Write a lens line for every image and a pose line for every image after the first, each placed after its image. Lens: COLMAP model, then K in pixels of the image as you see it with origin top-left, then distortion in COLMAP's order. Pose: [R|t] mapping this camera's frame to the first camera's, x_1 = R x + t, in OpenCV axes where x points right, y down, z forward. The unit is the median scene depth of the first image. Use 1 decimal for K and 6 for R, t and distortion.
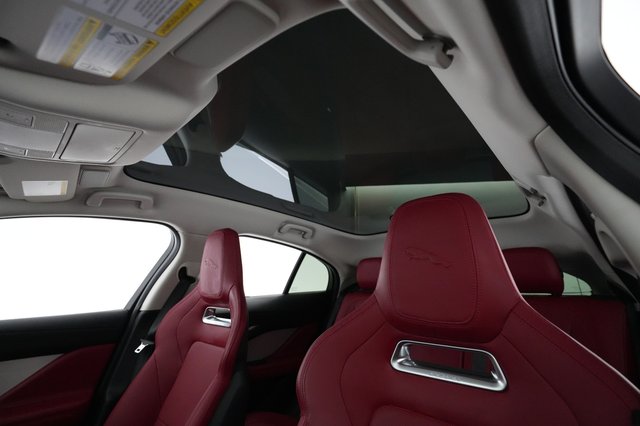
lens RADIAL K [[302.9, 0, 320.6], [0, 302.9, 211.7], [0, 0, 1]] dist [-0.003429, -0.000810]
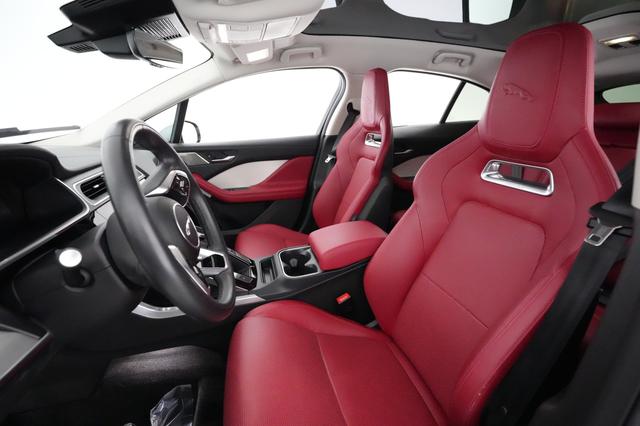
lens RADIAL K [[302.9, 0, 320.6], [0, 302.9, 211.7], [0, 0, 1]] dist [-0.003429, -0.000810]
pose [[0.846429, 0.146752, -0.511881, 0.189552], [0.142820, 0.863493, 0.483718, -0.064532], [0.512992, -0.482540, 0.709926, -0.226211]]
